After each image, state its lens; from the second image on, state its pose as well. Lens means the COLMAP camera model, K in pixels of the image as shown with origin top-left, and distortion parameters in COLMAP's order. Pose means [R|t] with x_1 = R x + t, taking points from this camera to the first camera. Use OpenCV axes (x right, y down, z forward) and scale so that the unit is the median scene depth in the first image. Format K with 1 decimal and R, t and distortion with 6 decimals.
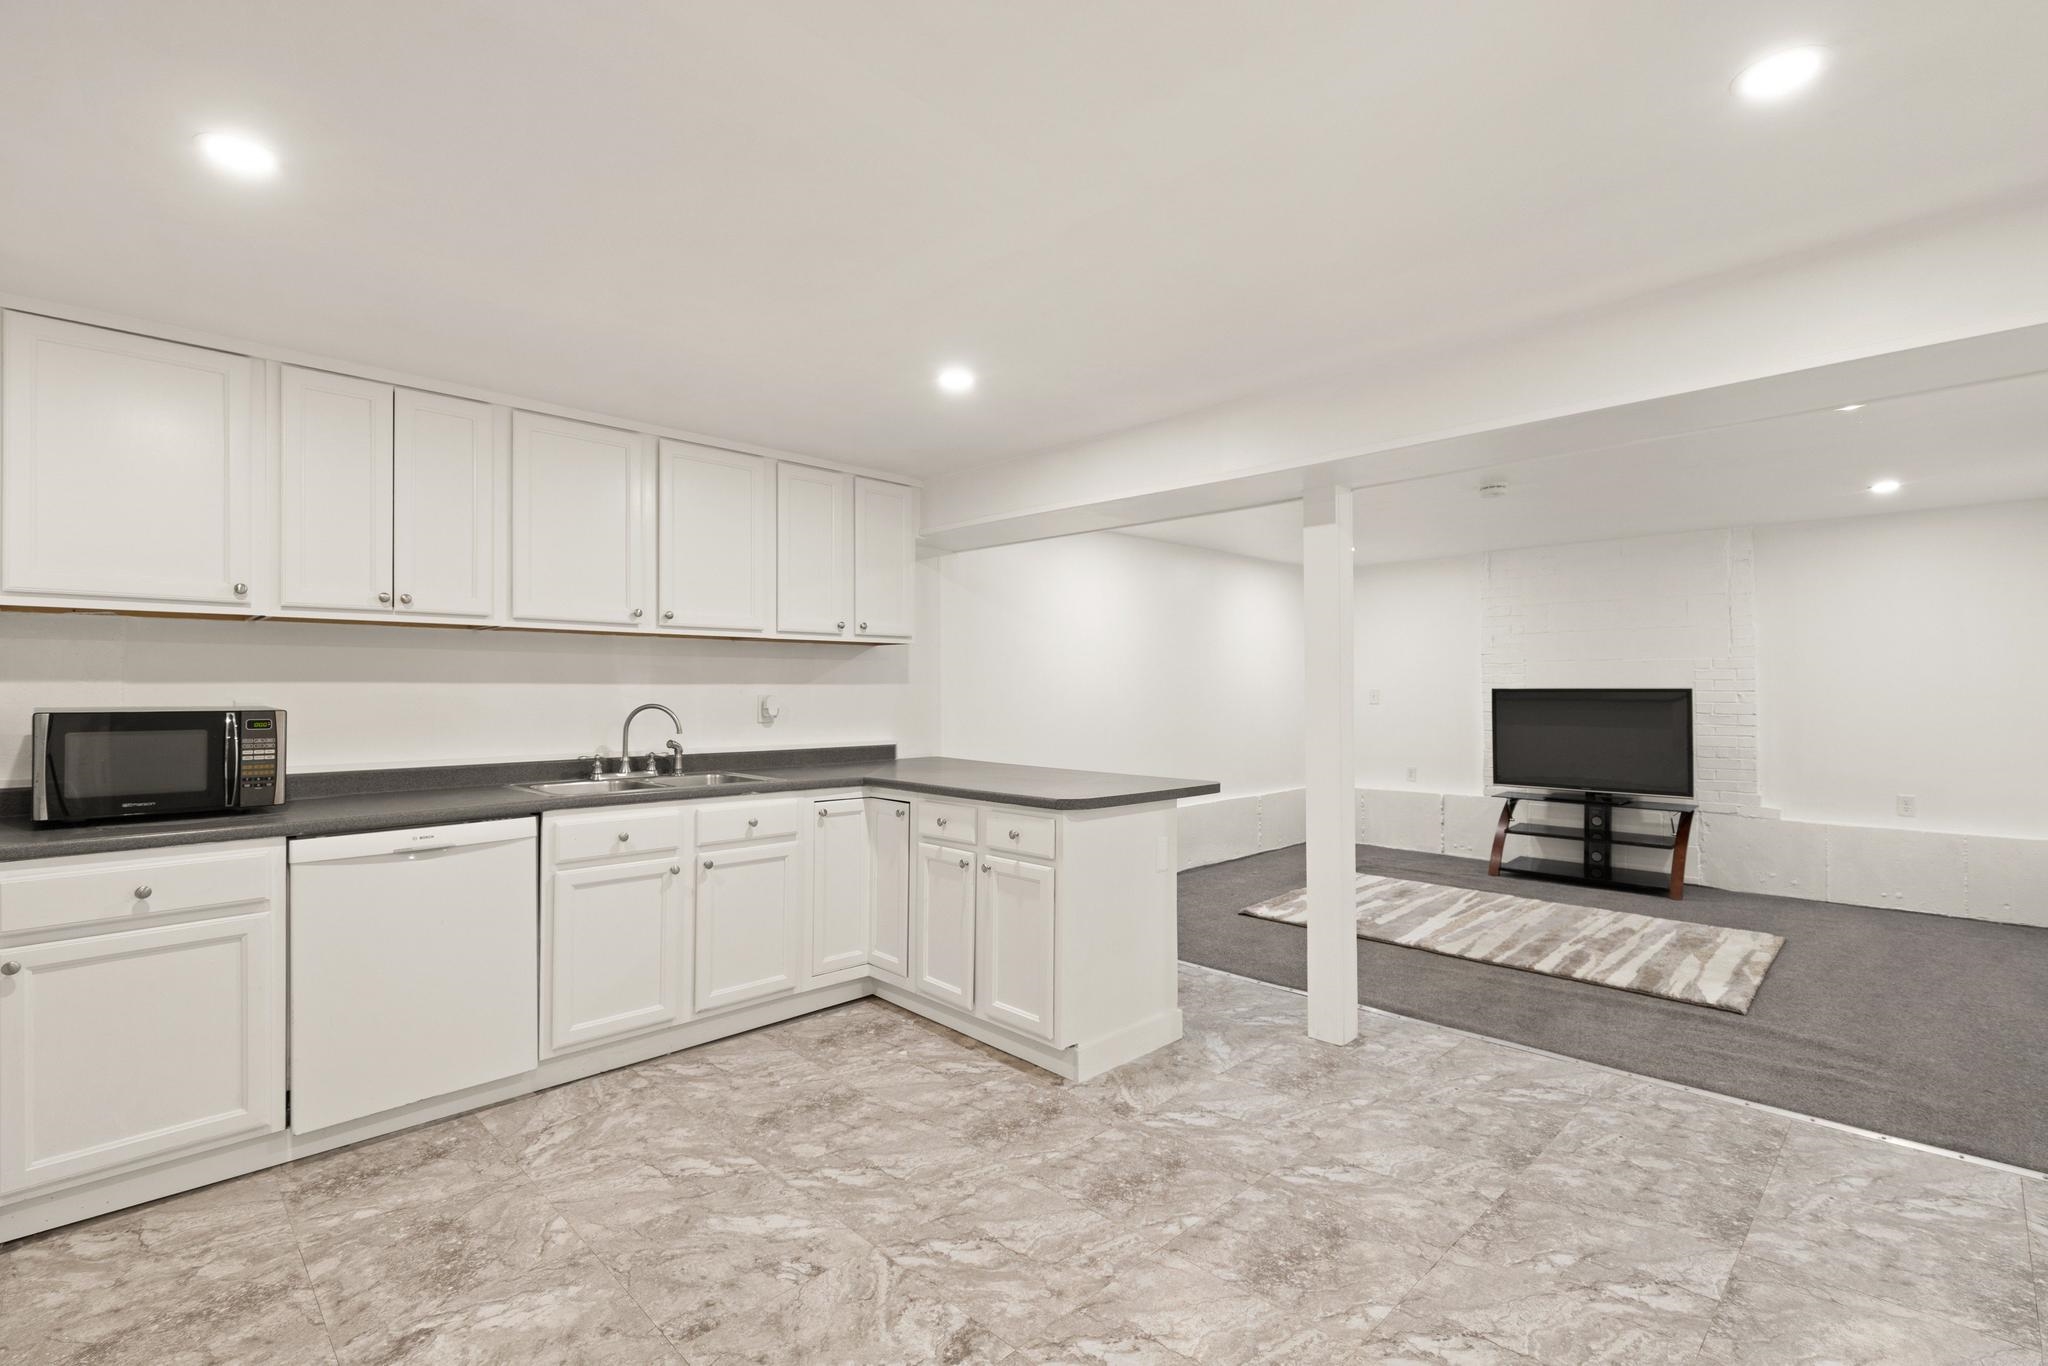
lens RADIAL K [[933.1, 0, 1026.7], [0, 933.1, 683.3], [0, 0, 1]] dist [0.001859, -0.000810]
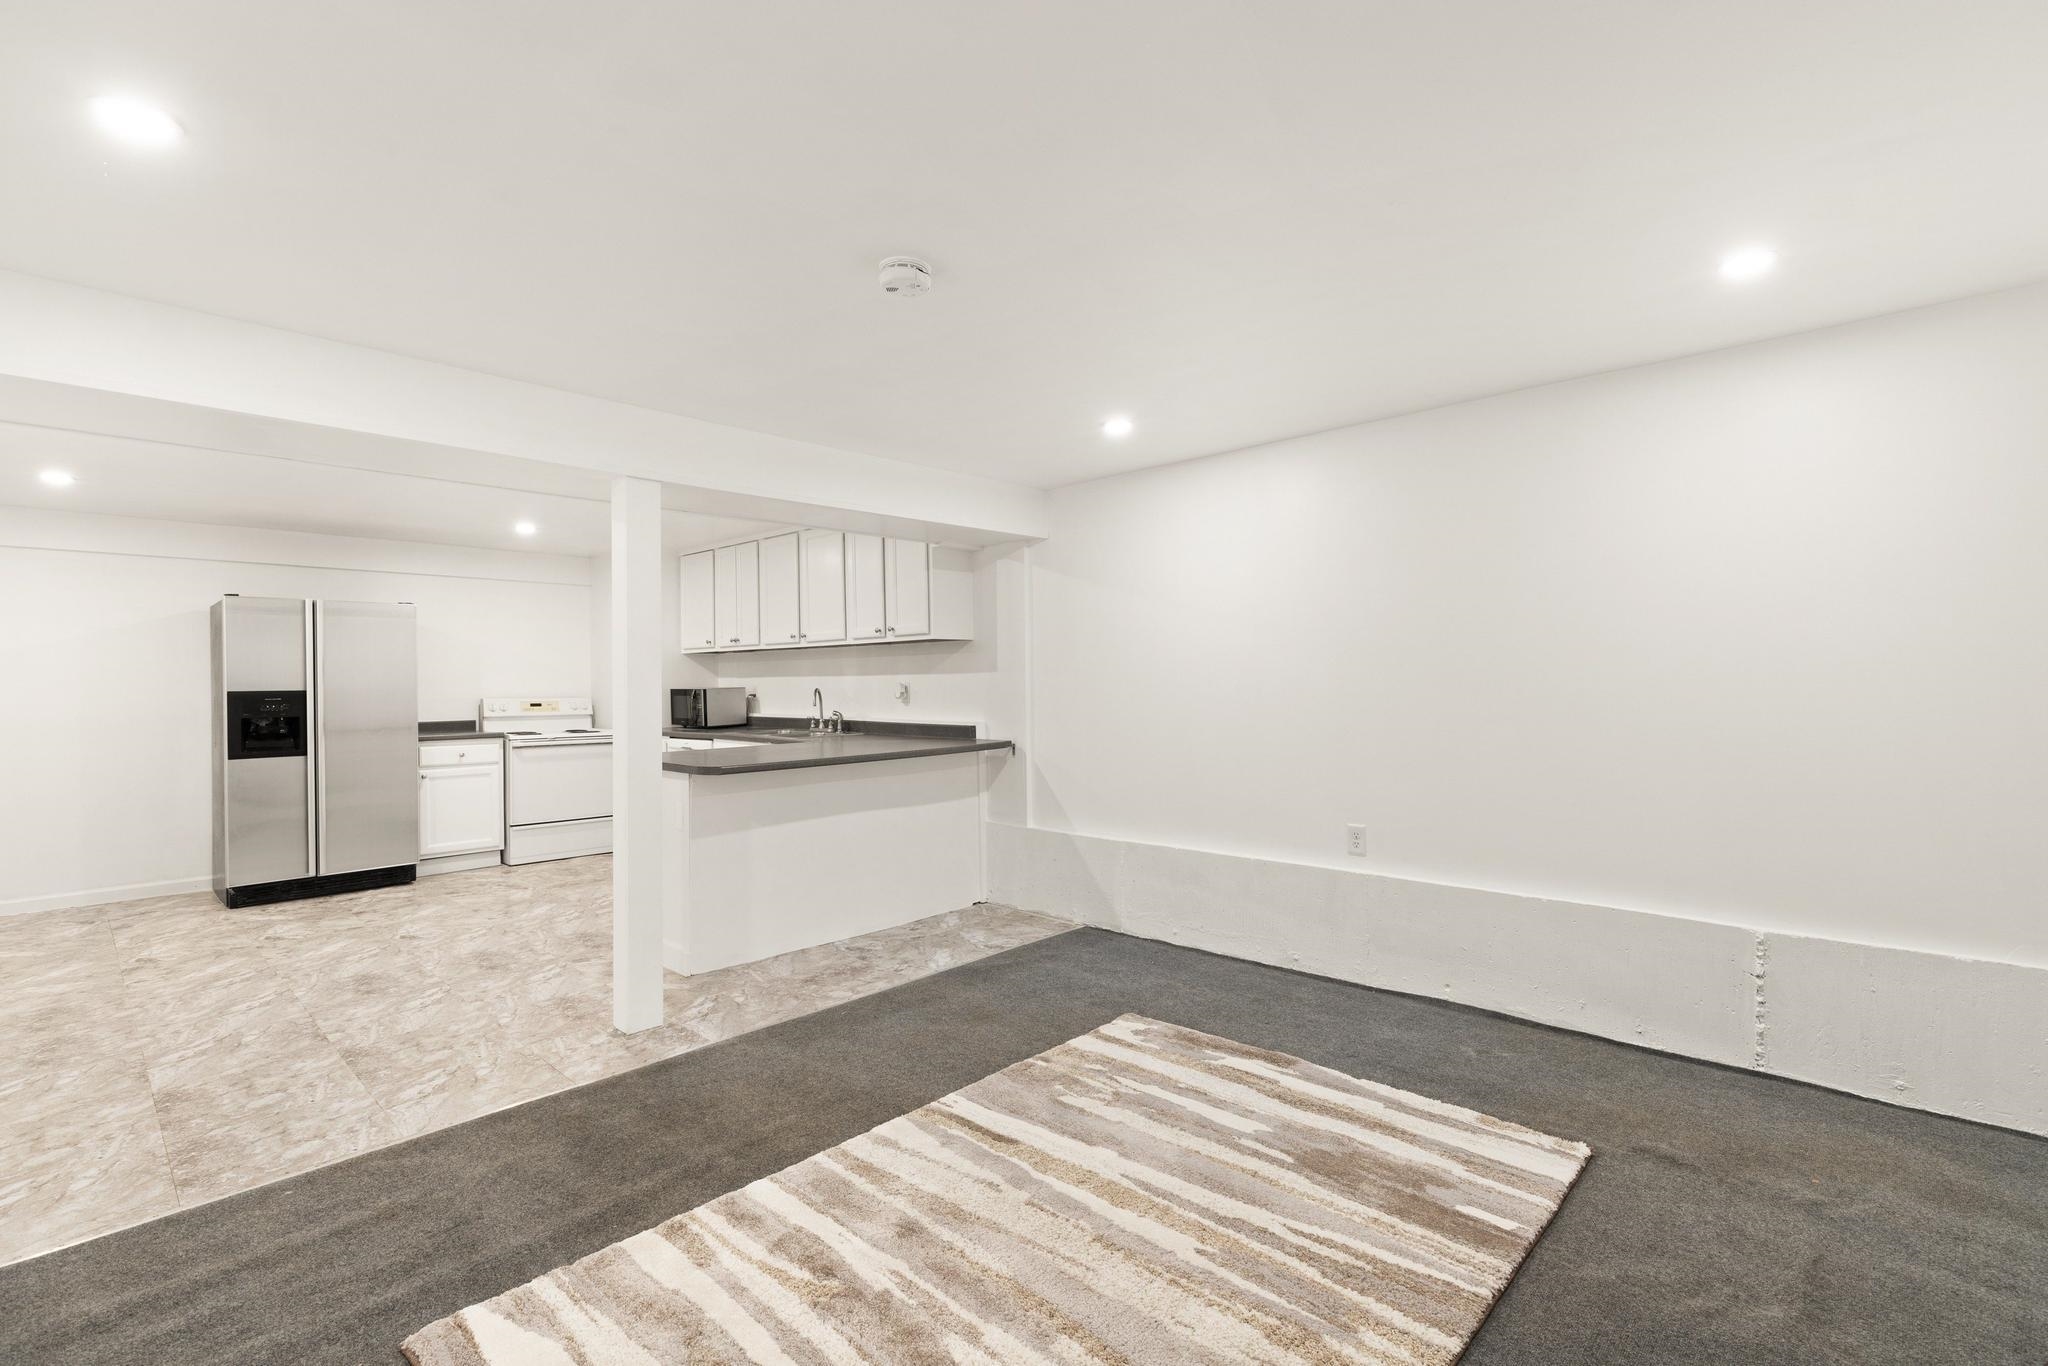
lens RADIAL K [[928.3, 0, 1029.2], [0, 928.3, 686.9], [0, 0, 1]] dist [0.004354, 0.000358]
pose [[0.024725, 0.009991, -0.999644, 1.250530], [0.017258, 0.999797, 0.010419, 0.008781], [0.999545, -0.017510, 0.024548, 1.310505]]
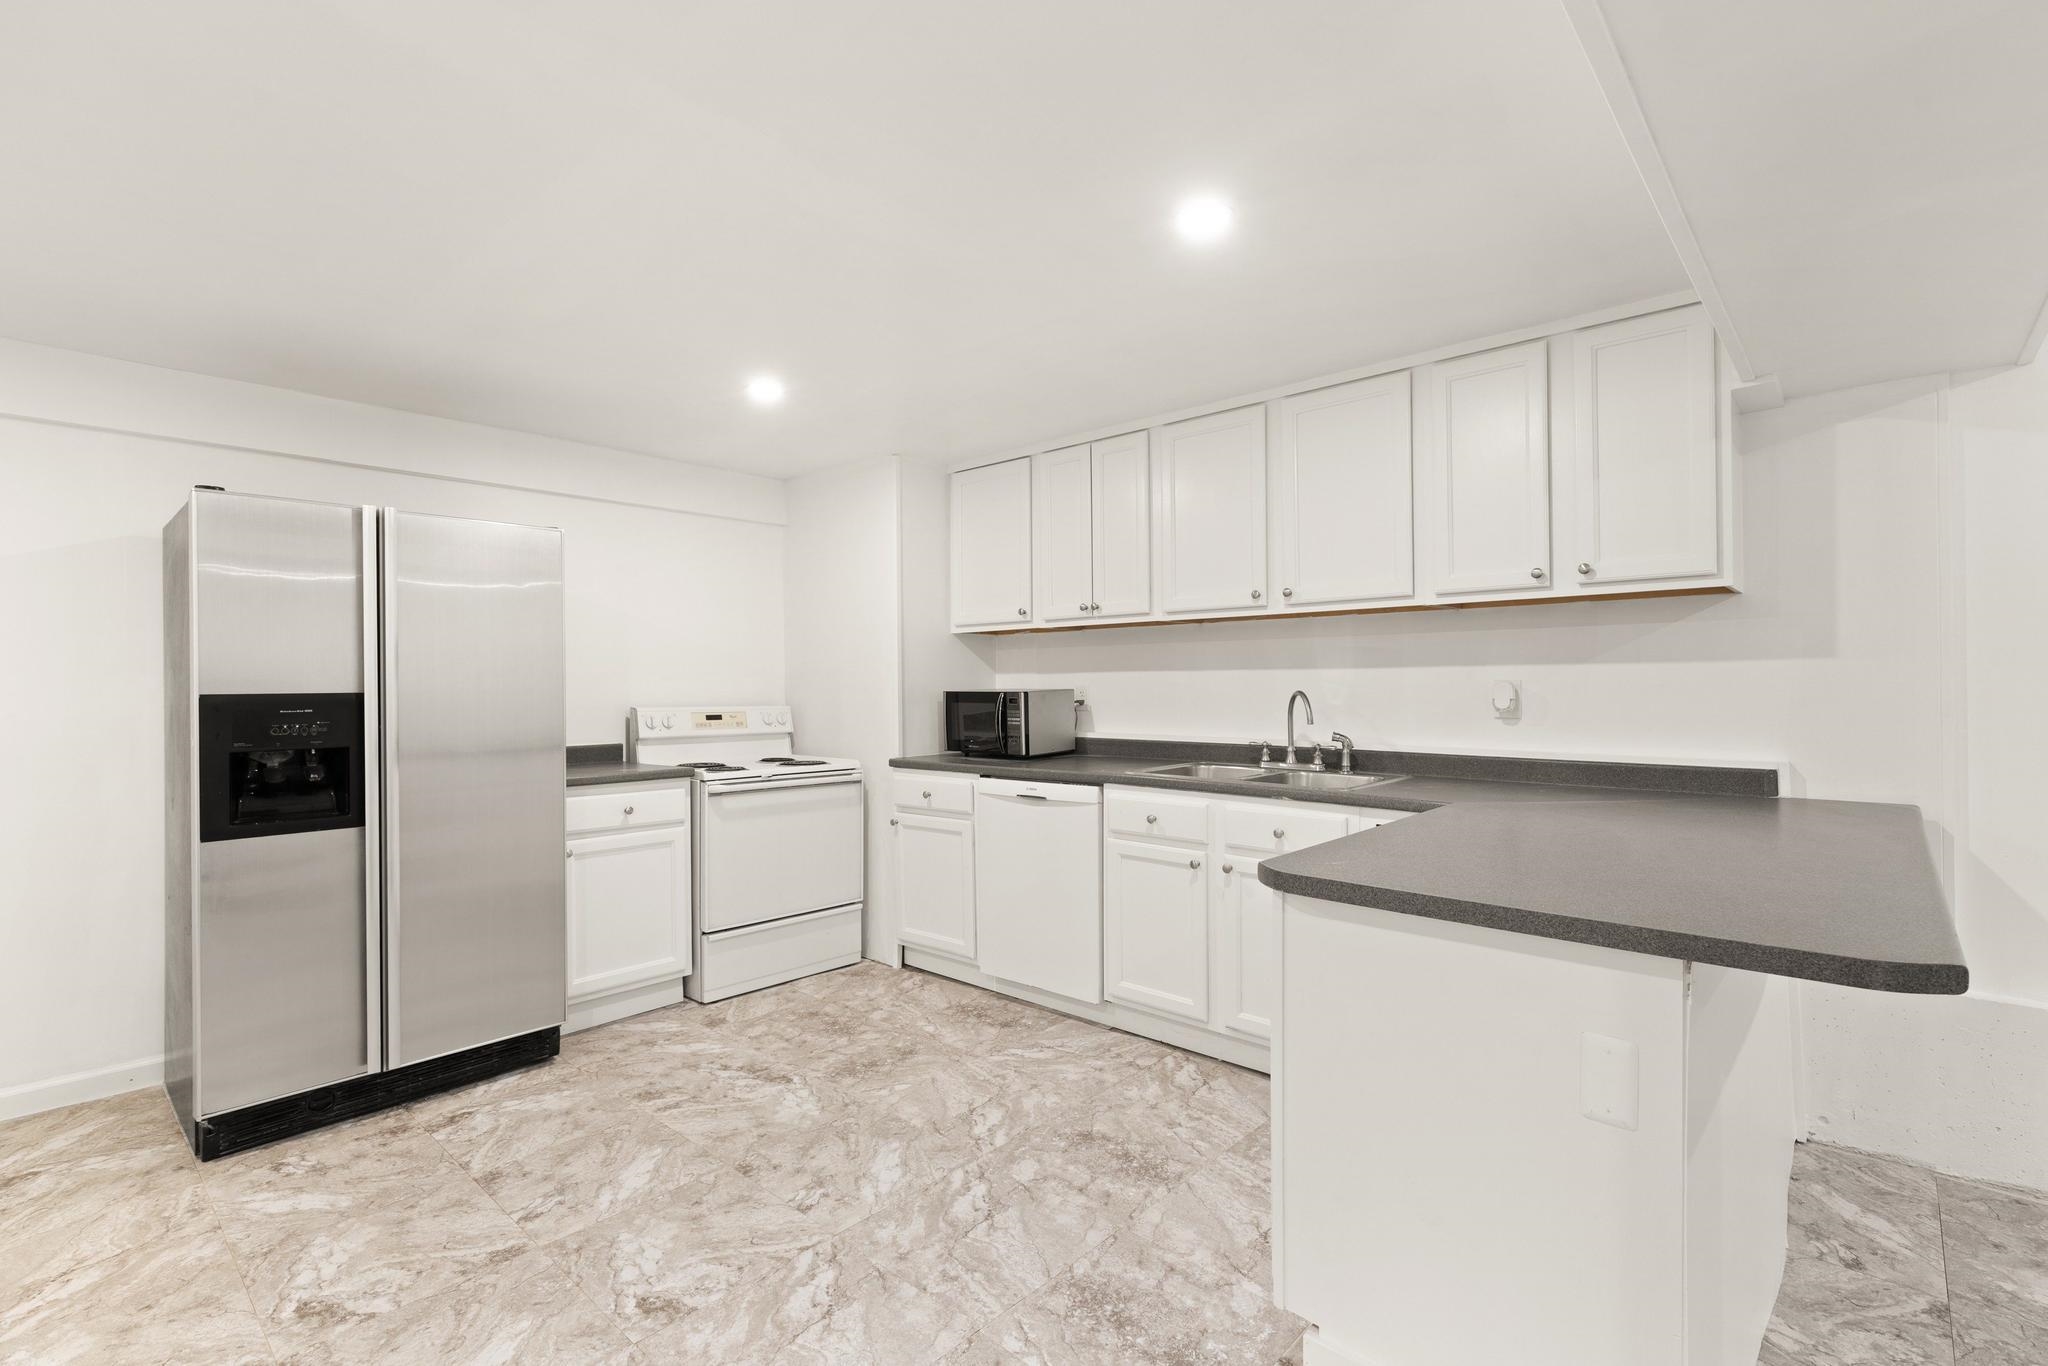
lens RADIAL K [[933.1, 0, 1026.7], [0, 933.1, 683.3], [0, 0, 1]] dist [0.001859, -0.000810]
pose [[0.047246, 0.003596, -0.998877, 0.487330], [0.014528, 0.999885, 0.004287, 0.007171], [0.998778, -0.014714, 0.047188, 0.675559]]
